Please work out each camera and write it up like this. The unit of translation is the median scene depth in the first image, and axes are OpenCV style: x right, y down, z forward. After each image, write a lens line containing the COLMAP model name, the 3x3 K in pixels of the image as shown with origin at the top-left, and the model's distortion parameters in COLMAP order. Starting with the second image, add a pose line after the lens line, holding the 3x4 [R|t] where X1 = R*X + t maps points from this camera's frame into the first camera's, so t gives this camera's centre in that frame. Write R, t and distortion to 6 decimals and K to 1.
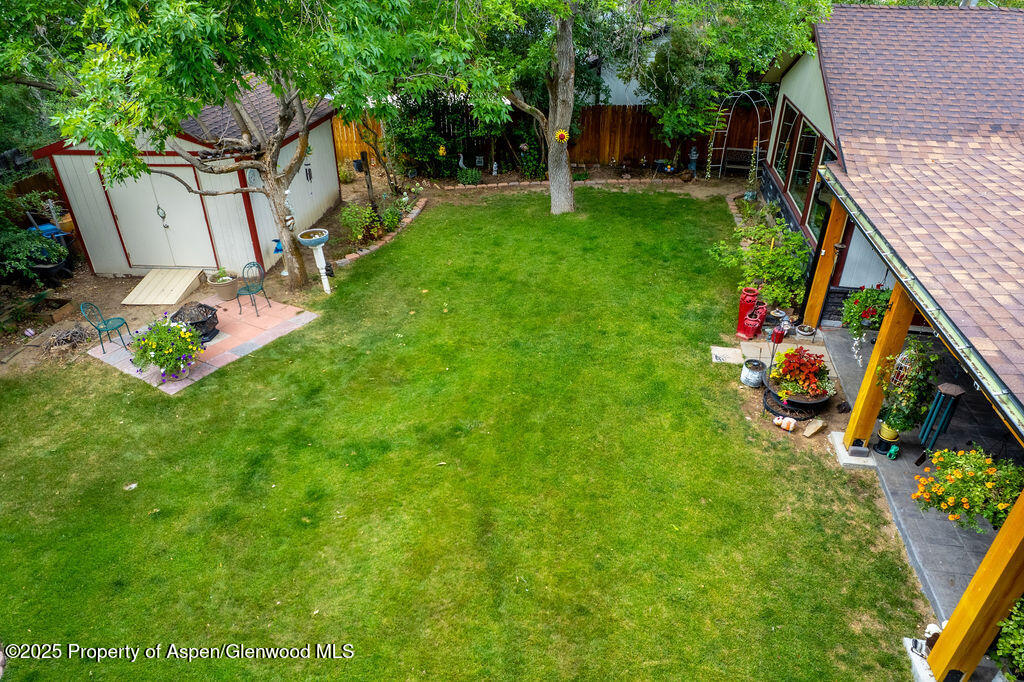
lens RADIAL K [[652.1, 0, 513.8], [0, 652.1, 345.8], [0, 0, 1]] dist [-0.075838, 0.068556]
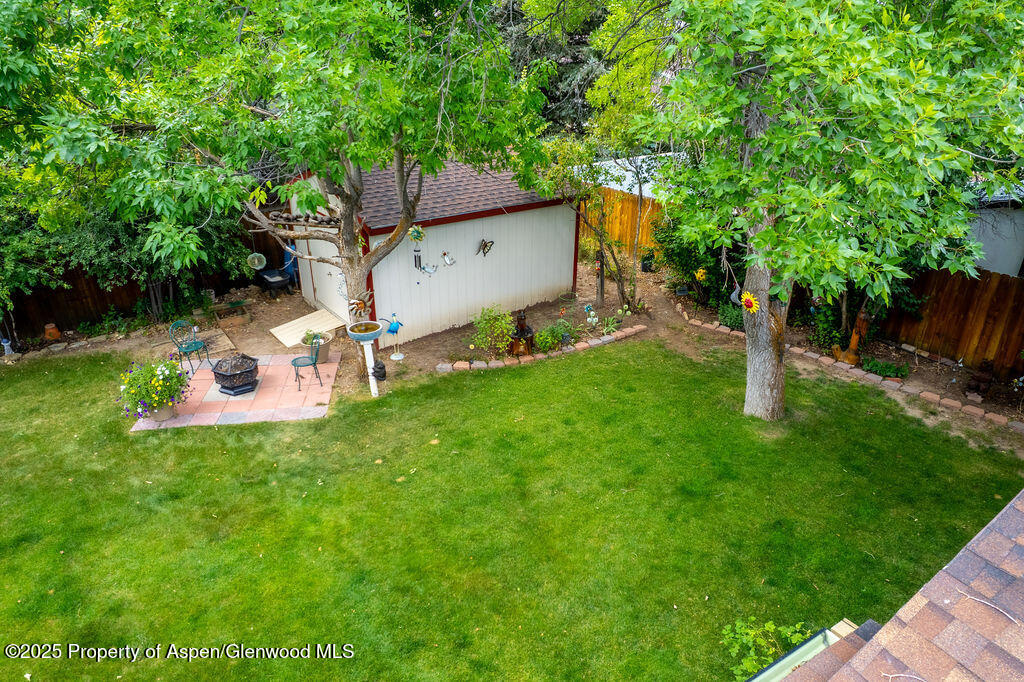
lens RADIAL K [[652.1, 0, 513.8], [0, 652.1, 345.8], [0, 0, 1]] dist [-0.075838, 0.068556]
pose [[0.662507, 0.325087, -0.674835, 0.424802], [-0.386510, 0.920077, 0.063779, -0.287621], [0.641634, 0.218577, 0.735207, 0.500093]]
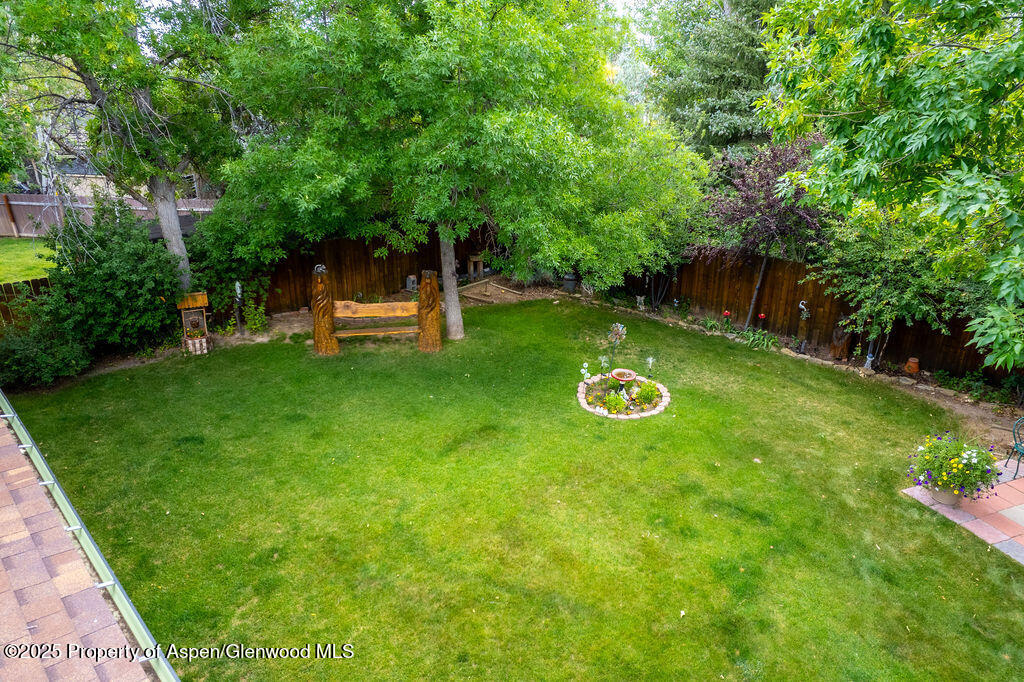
lens RADIAL K [[652.1, 0, 513.8], [0, 652.1, 345.8], [0, 0, 1]] dist [-0.075838, 0.068556]
pose [[-0.560421, 0.315781, -0.765644, 0.380687], [-0.431308, 0.677929, 0.595303, -0.322339], [0.707038, 0.663848, -0.243727, 0.552324]]
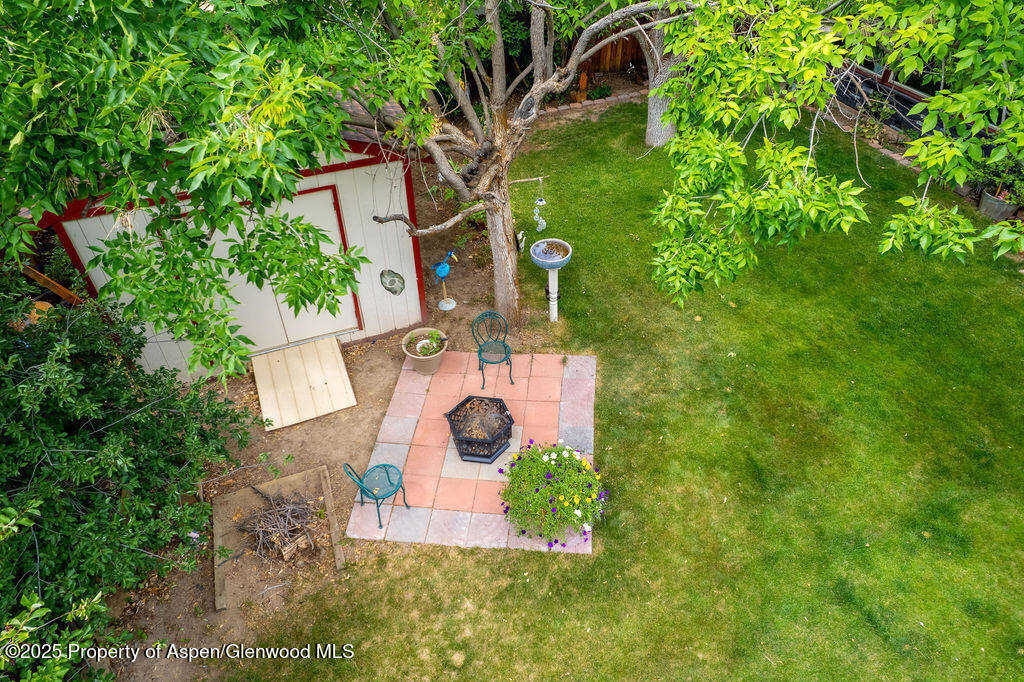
lens RADIAL K [[652.1, 0, 513.8], [0, 652.1, 345.8], [0, 0, 1]] dist [-0.075838, 0.068556]
pose [[0.891898, -0.296670, 0.341328, -0.629263], [0.237656, 0.949608, 0.204365, -0.231321], [-0.384756, -0.101154, 0.917459, 0.357582]]
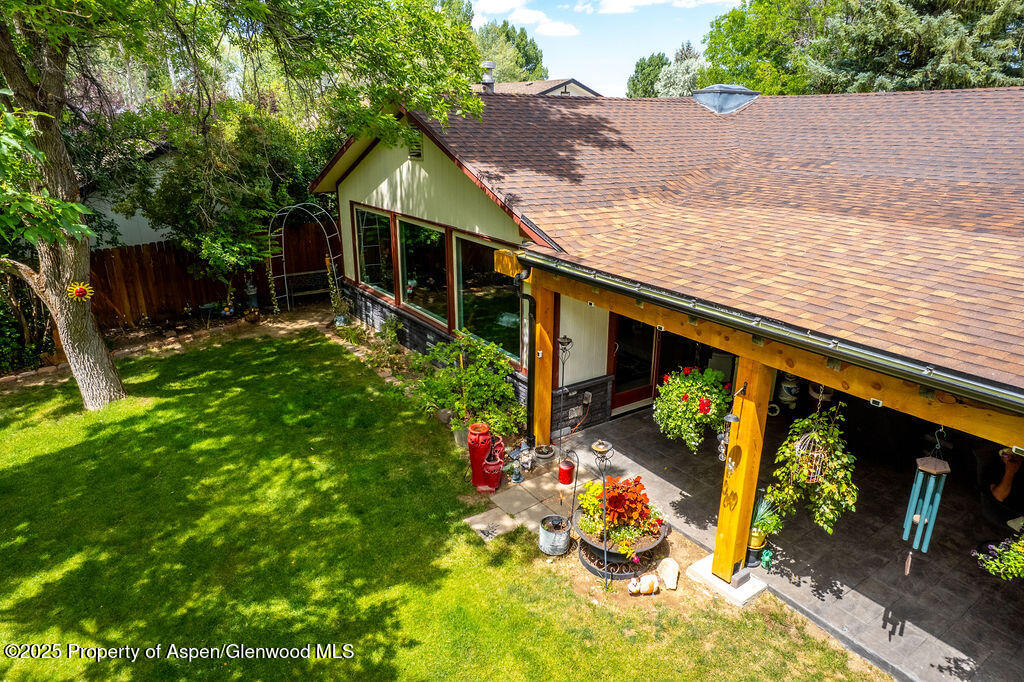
lens RADIAL K [[652.1, 0, 513.8], [0, 652.1, 345.8], [0, 0, 1]] dist [-0.075838, 0.068556]
pose [[0.704357, -0.233102, 0.670481, -0.070713], [0.363197, 0.929889, -0.058258, -0.098843], [-0.609893, 0.284551, 0.739636, 0.344779]]
